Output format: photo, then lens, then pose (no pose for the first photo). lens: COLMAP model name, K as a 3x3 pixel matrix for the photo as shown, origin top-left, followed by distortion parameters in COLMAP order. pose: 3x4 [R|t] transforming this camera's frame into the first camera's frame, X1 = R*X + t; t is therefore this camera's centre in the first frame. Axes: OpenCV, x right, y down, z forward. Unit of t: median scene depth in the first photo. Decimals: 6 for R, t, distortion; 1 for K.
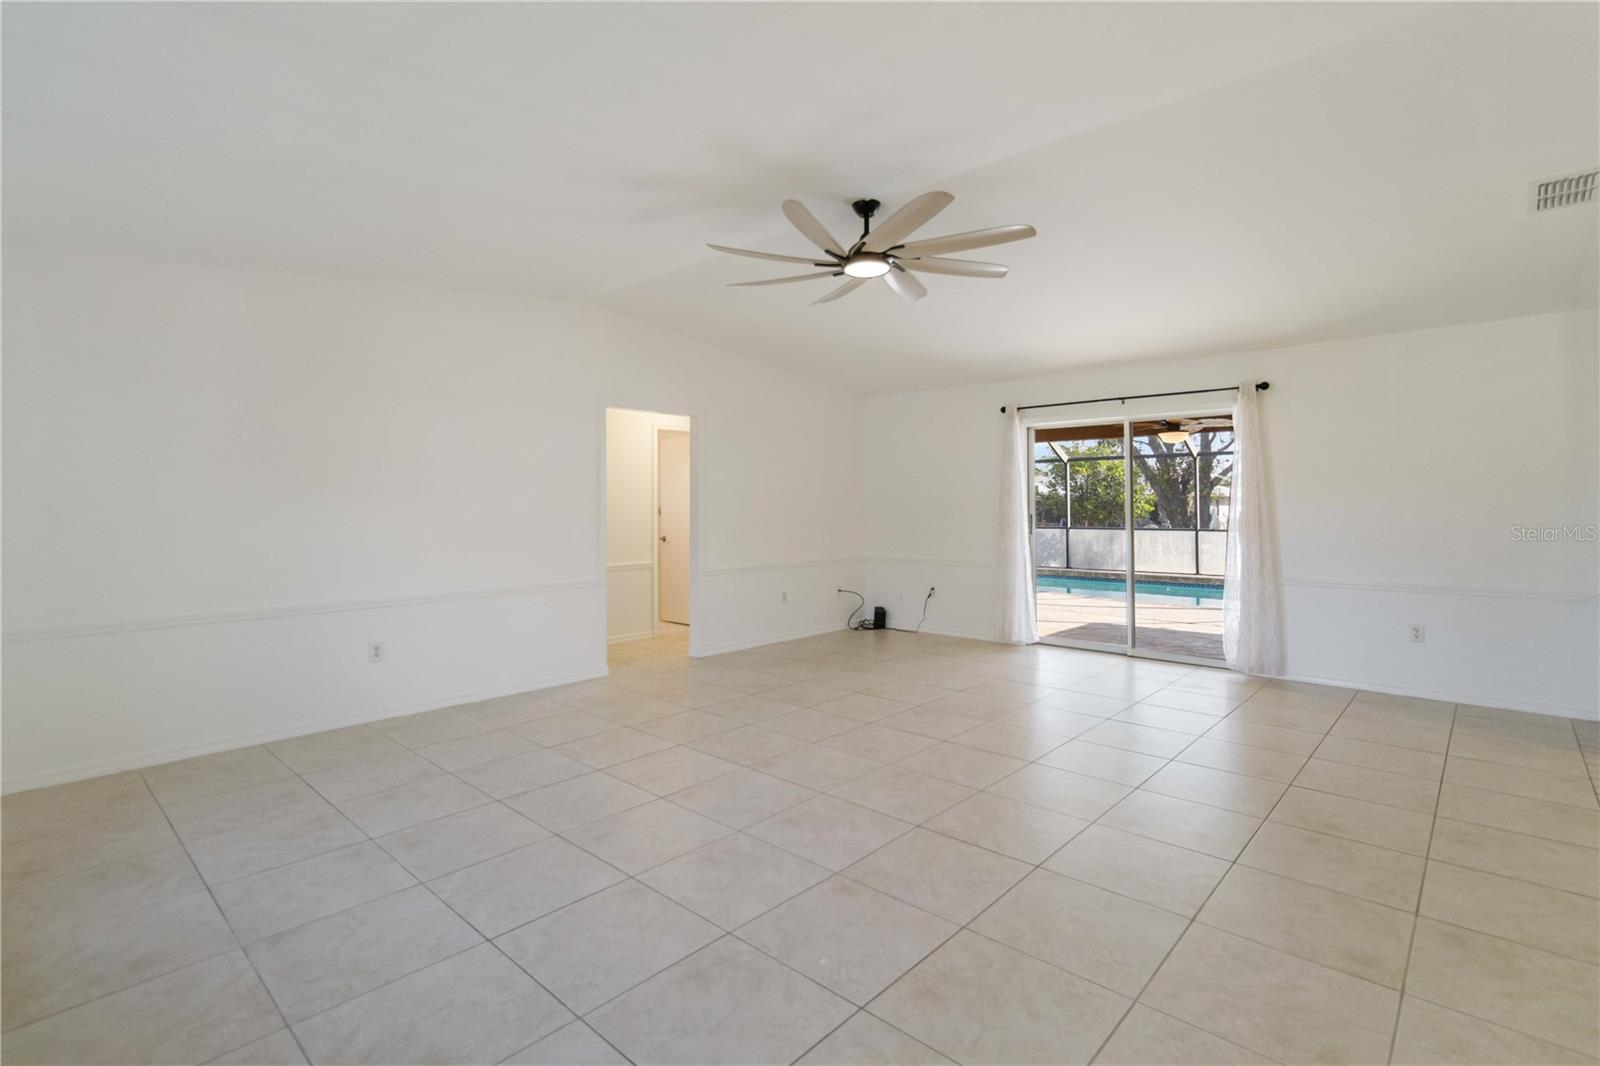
lens RADIAL K [[750.4, 0, 796.9], [0, 750.4, 499.5], [0, 0, 1]] dist [0.002548, 0.000375]
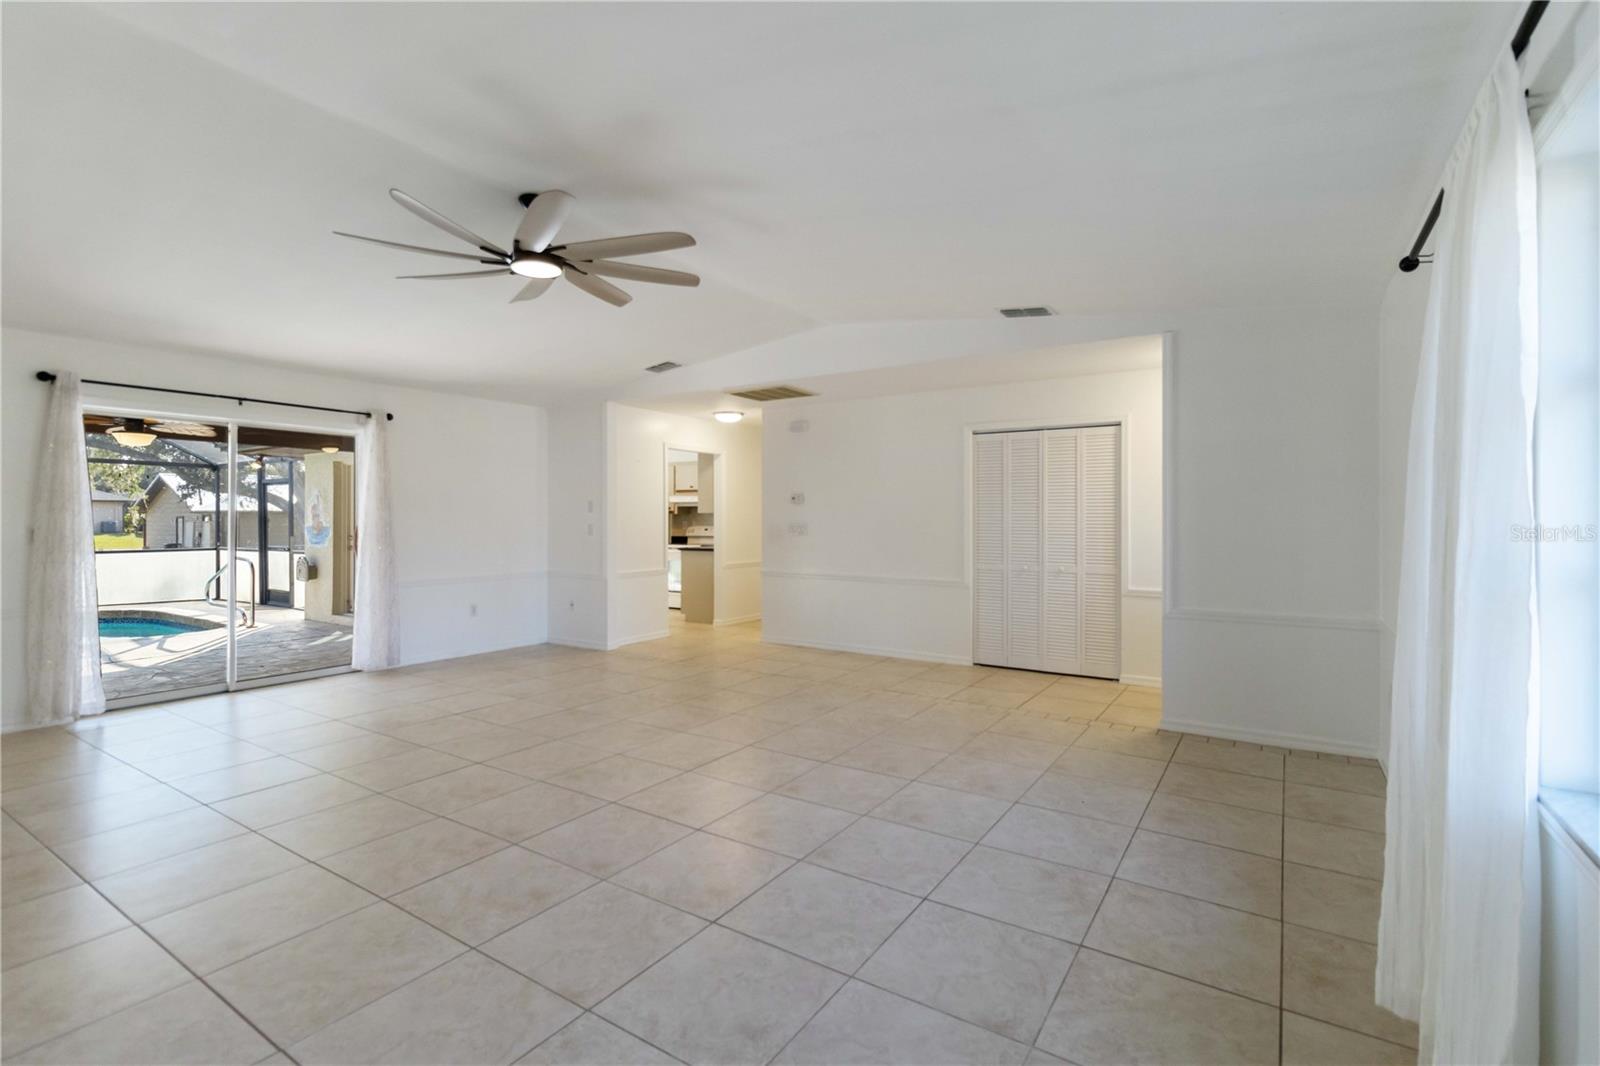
lens RADIAL K [[742.3, 0, 801.2], [0, 742.3, 517.5], [0, 0, 1]] dist [0.002778, 0.000138]
pose [[-0.166447, 0.005497, 0.986035, -0.967093], [-0.004923, 0.999967, -0.006406, 0.012730], [-0.986038, -0.005921, -0.166415, 0.893565]]
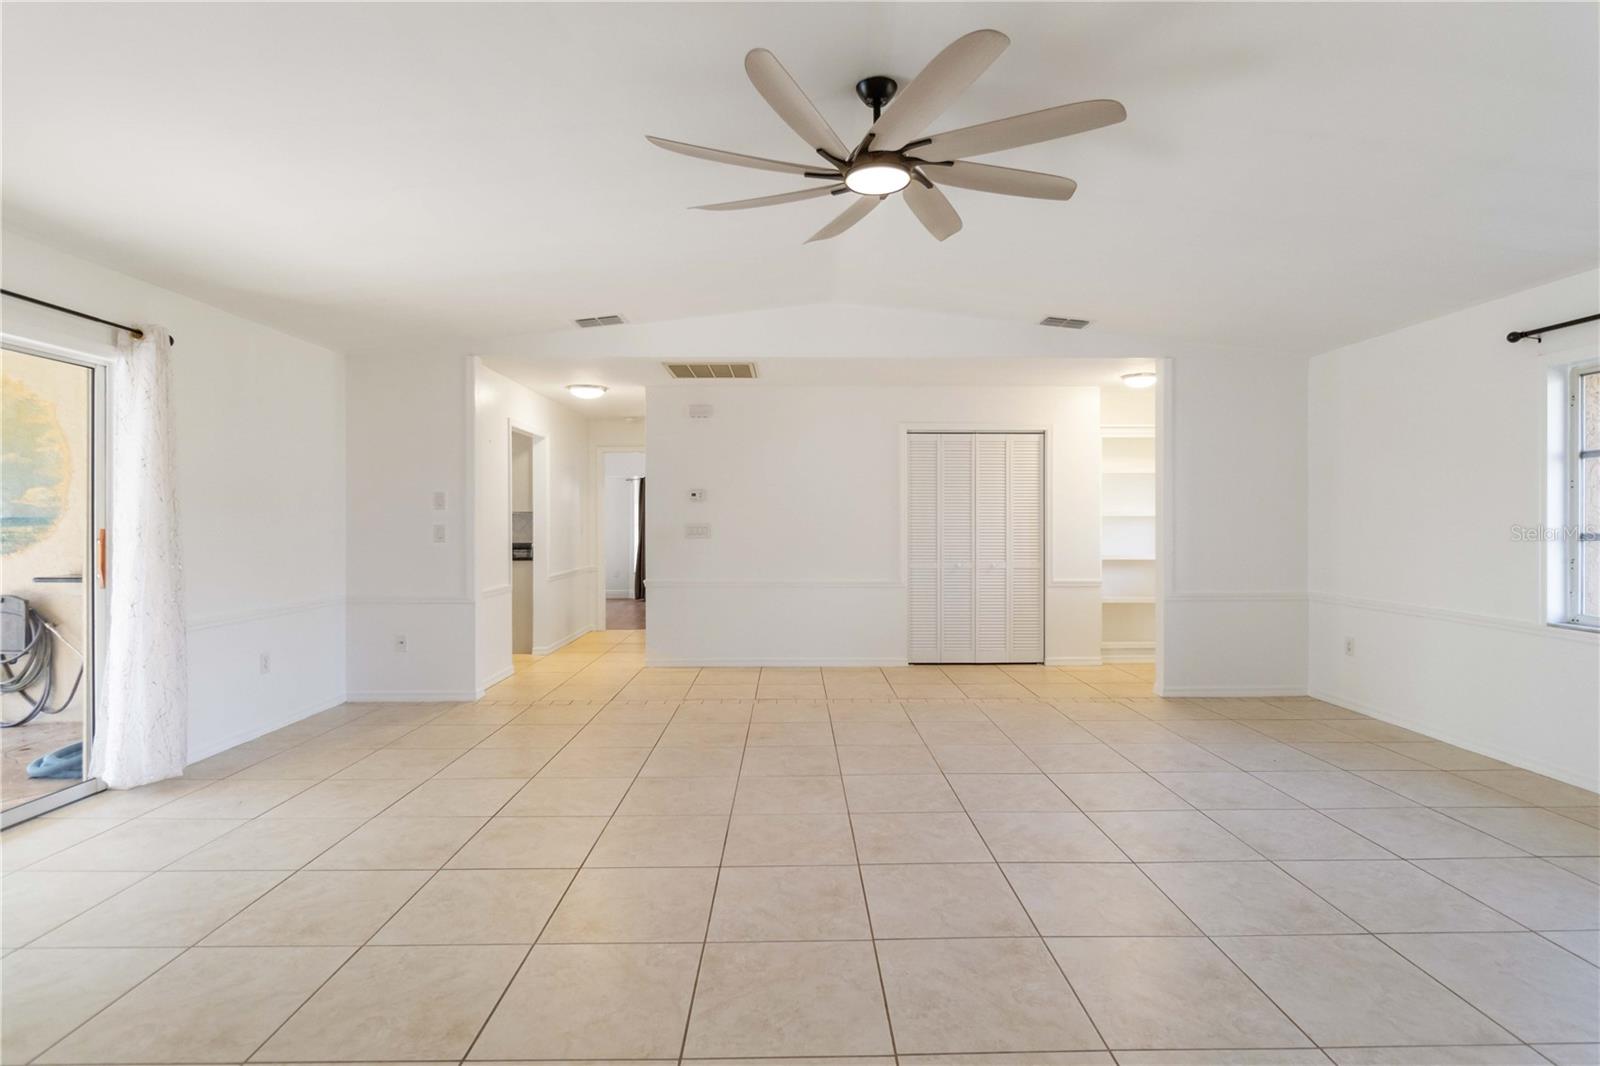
lens RADIAL K [[777.3, 0, 805.7], [0, 777.3, 523.8], [0, 0, 1]] dist [-0.005165, -0.000773]
pose [[-0.693149, 0.003036, 0.720788, -0.421304], [0.000418, 0.999993, -0.003811, 0.023180], [-0.720794, -0.002340, -0.693145, 1.692948]]
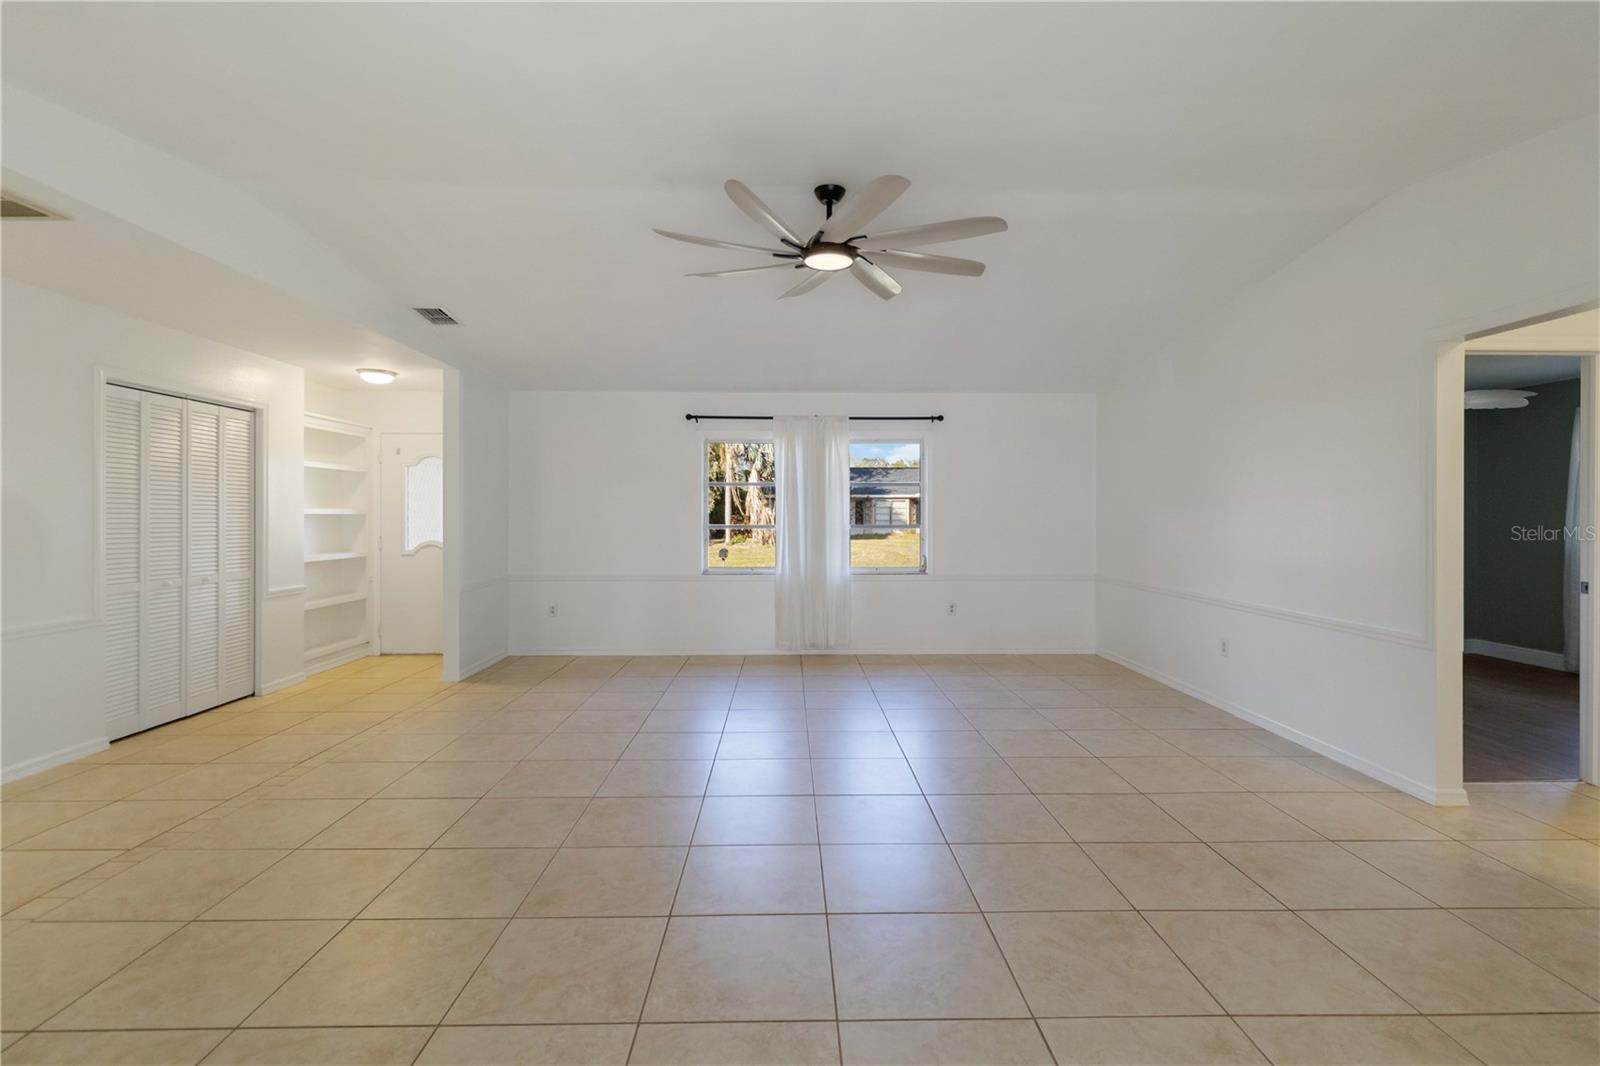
lens RADIAL K [[745.2, 0, 798.4], [0, 745.2, 519.1], [0, 0, 1]] dist [0.001791, 0.000235]
pose [[-0.720692, 0.008513, -0.693203, 0.832288], [0.007584, 0.999962, 0.004396, 0.009467], [0.693214, -0.002090, -0.720729, 1.783501]]
